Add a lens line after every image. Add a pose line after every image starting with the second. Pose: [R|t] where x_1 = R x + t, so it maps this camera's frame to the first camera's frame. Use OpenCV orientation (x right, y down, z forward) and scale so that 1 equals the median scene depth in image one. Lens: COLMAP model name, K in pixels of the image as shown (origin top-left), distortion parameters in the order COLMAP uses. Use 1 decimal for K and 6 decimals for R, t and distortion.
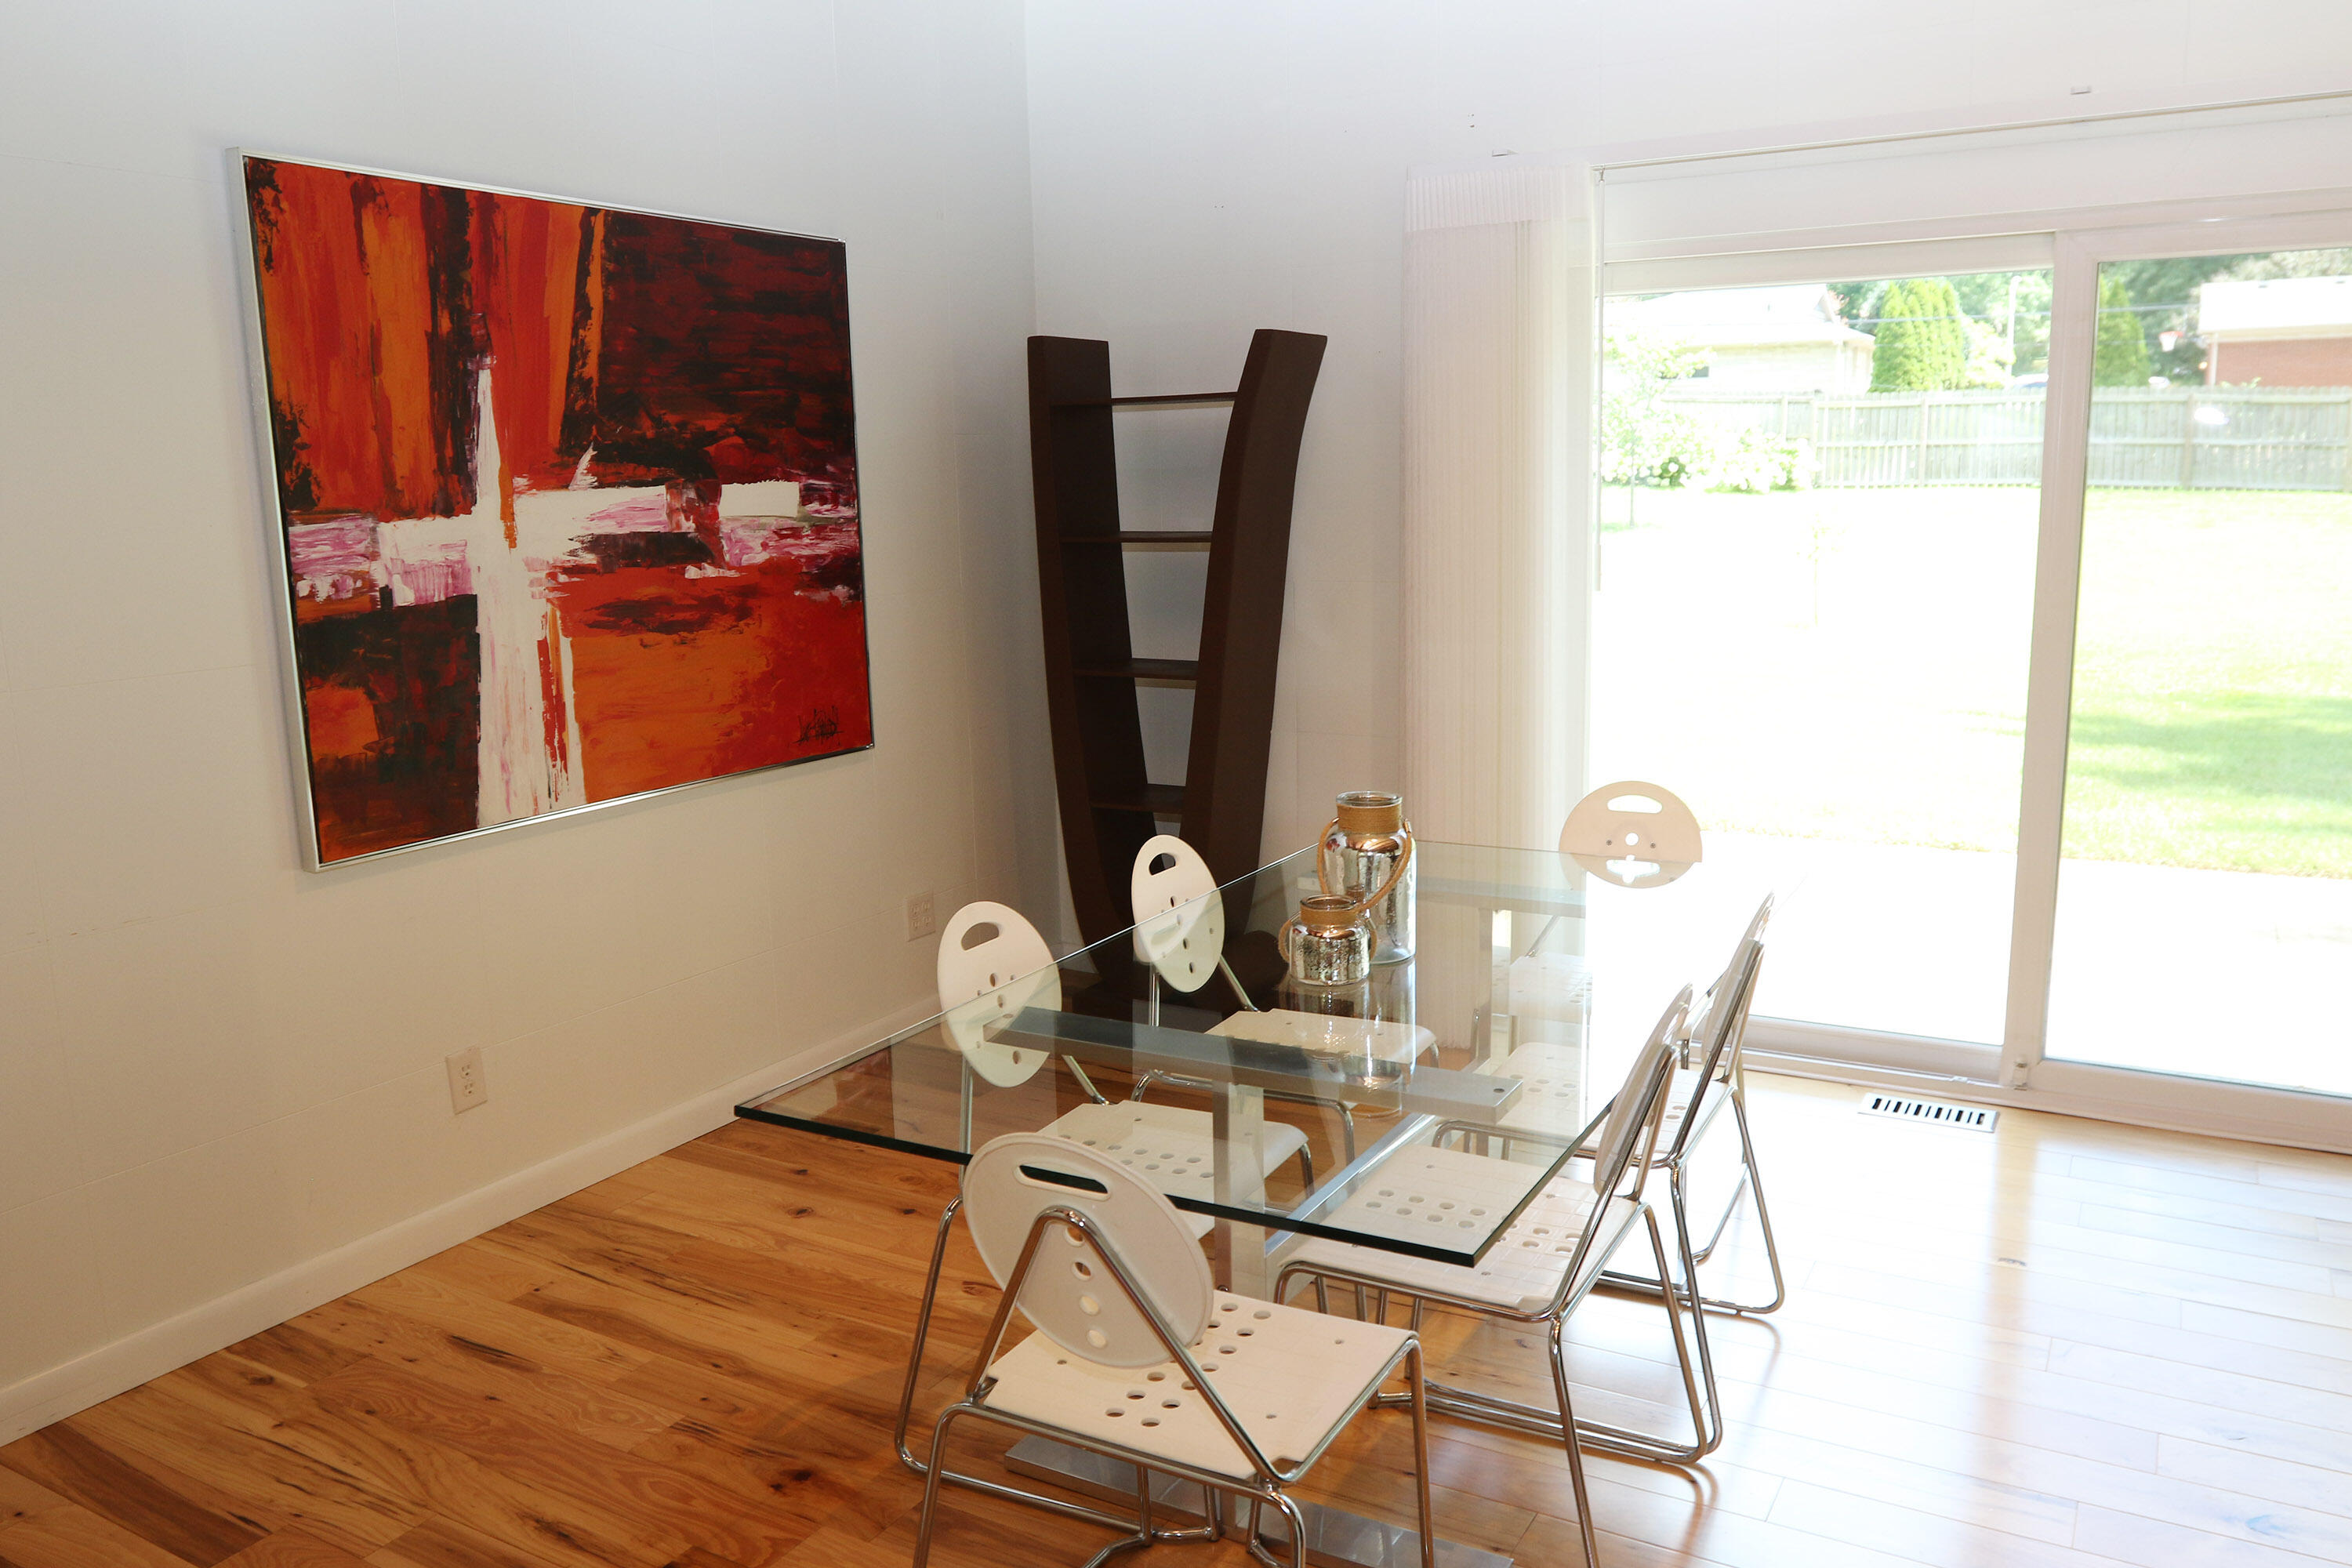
lens RADIAL K [[1756.7, 0, 1164.8], [0, 1756.7, 787.4], [0, 0, 1]] dist [-0.074073, 0.049046]
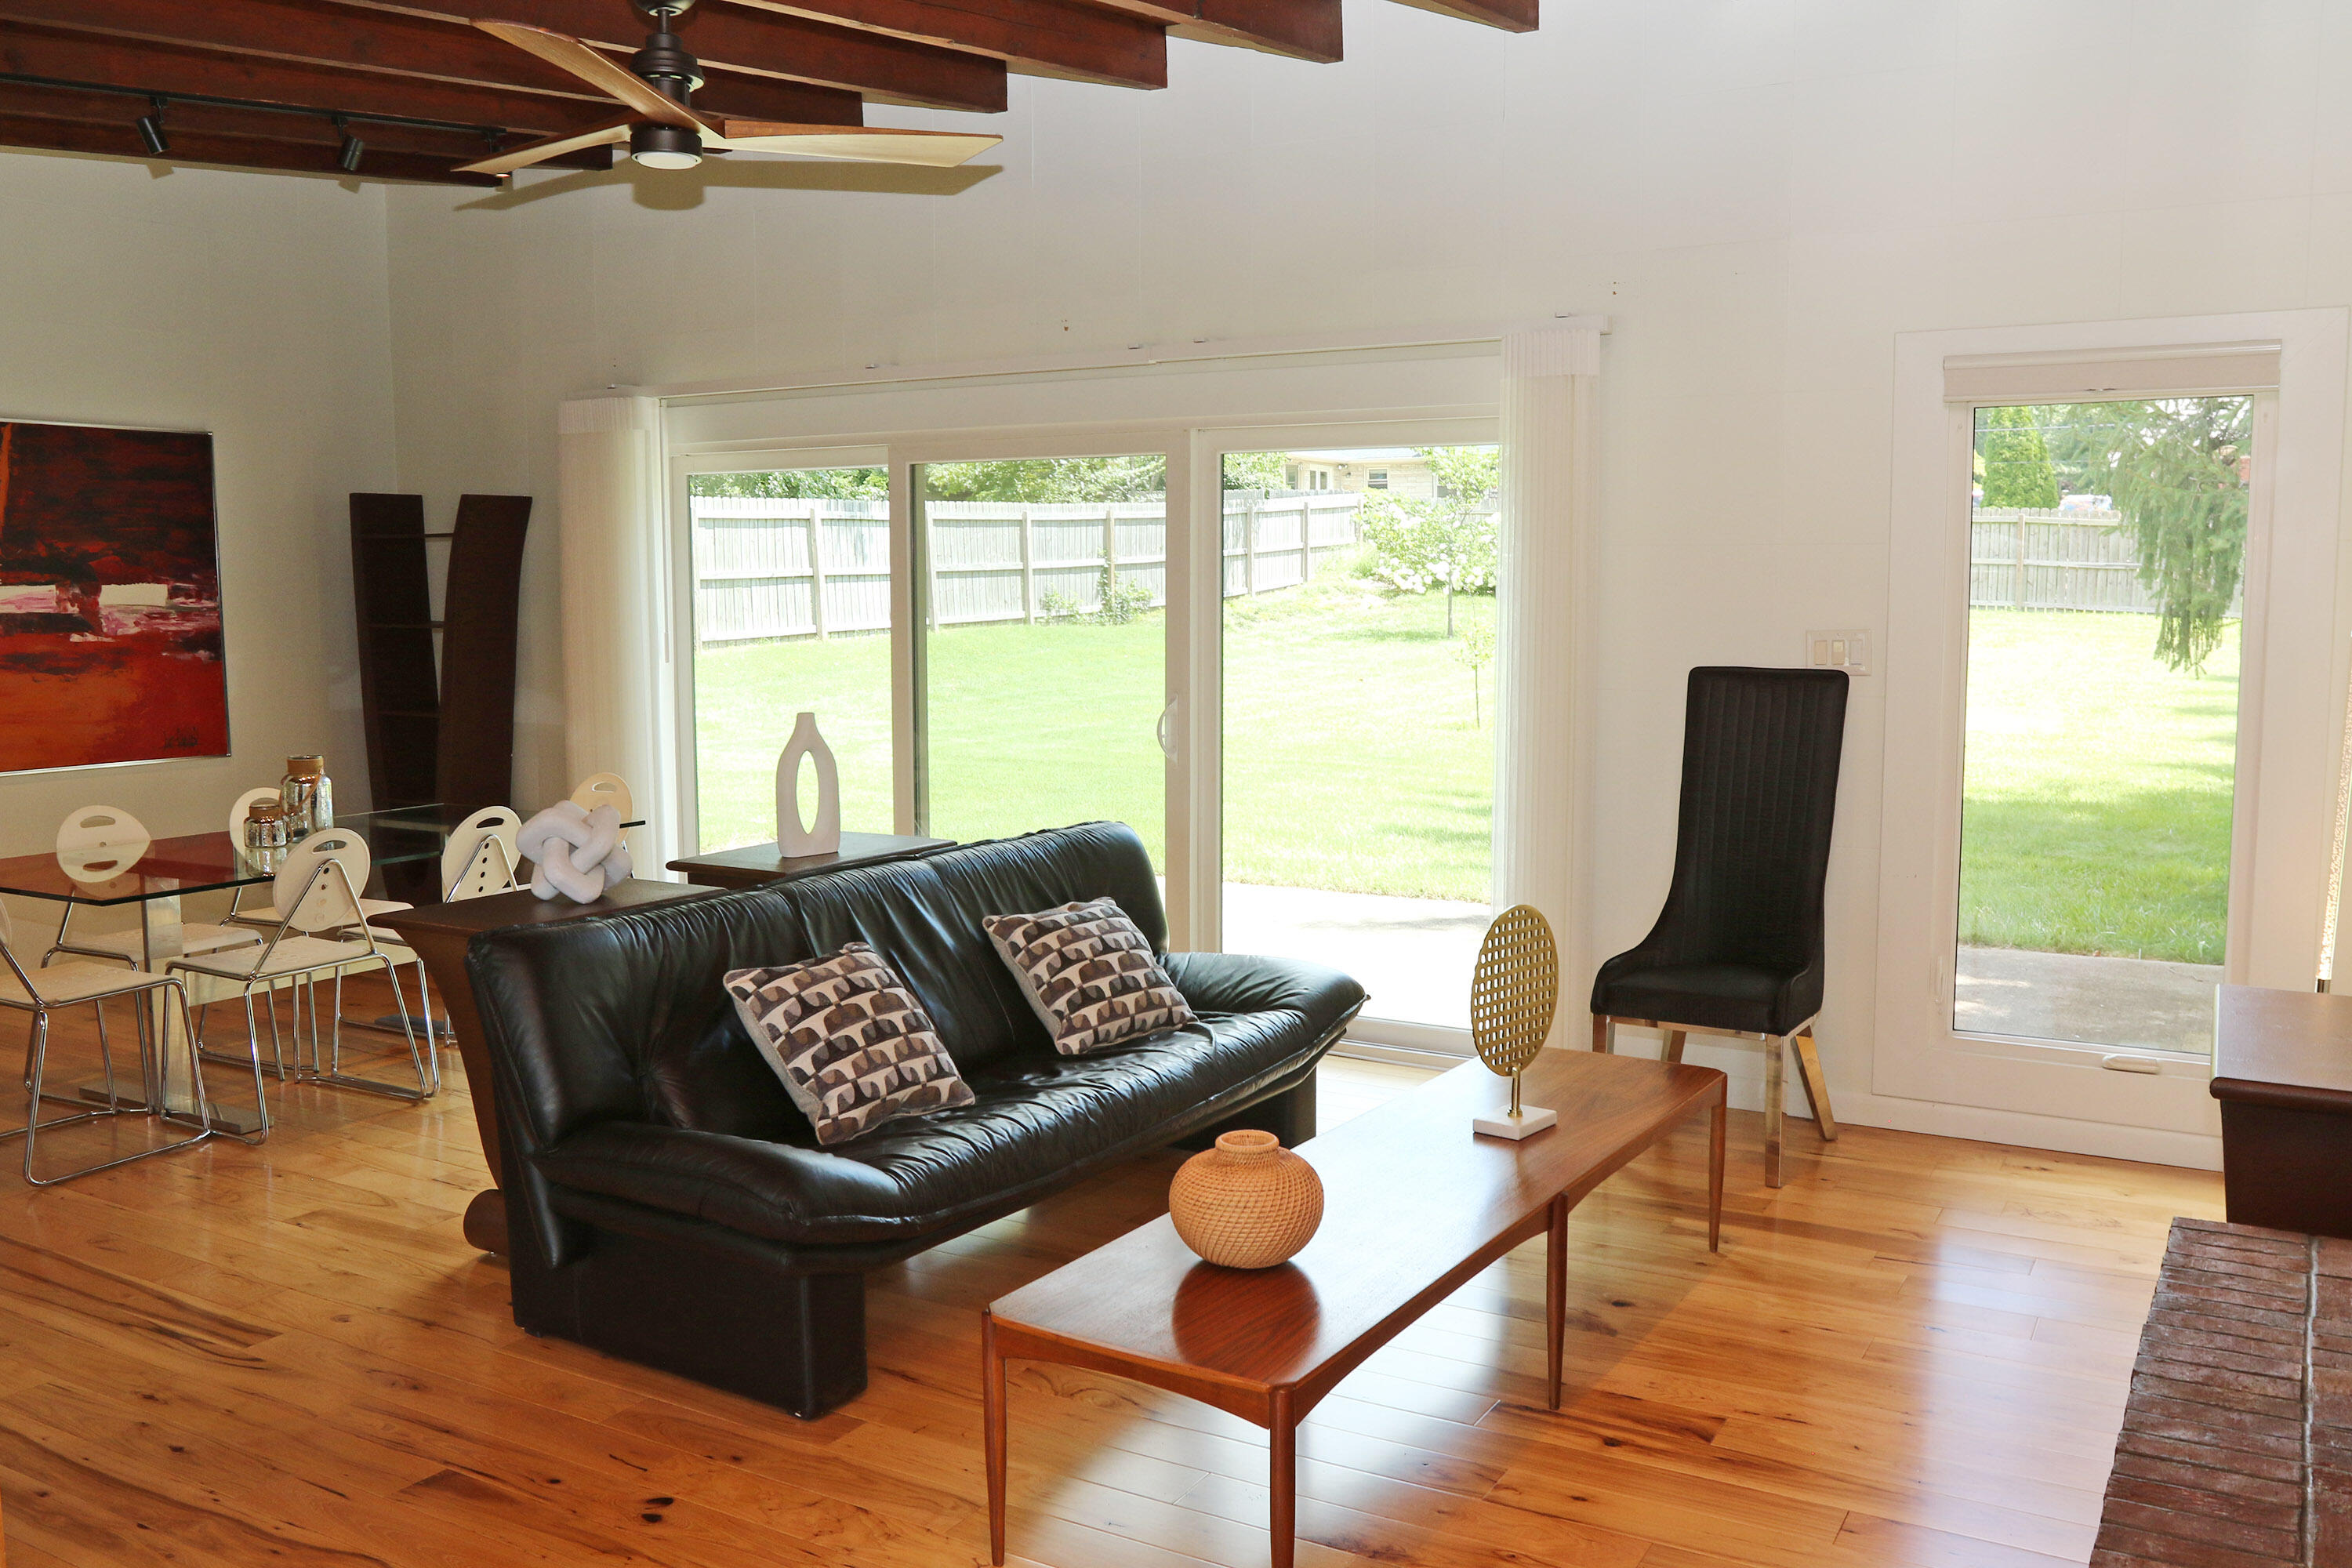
lens RADIAL K [[1943.1, 0, 1186.9], [0, 1943.1, 770.6], [0, 0, 1]] dist [-0.045940, 0.030388]
pose [[0.999719, 0.023159, 0.005070, 0.702454], [-0.022713, 0.996911, -0.075179, 0.103355], [-0.006796, 0.075043, 0.997157, -0.728830]]
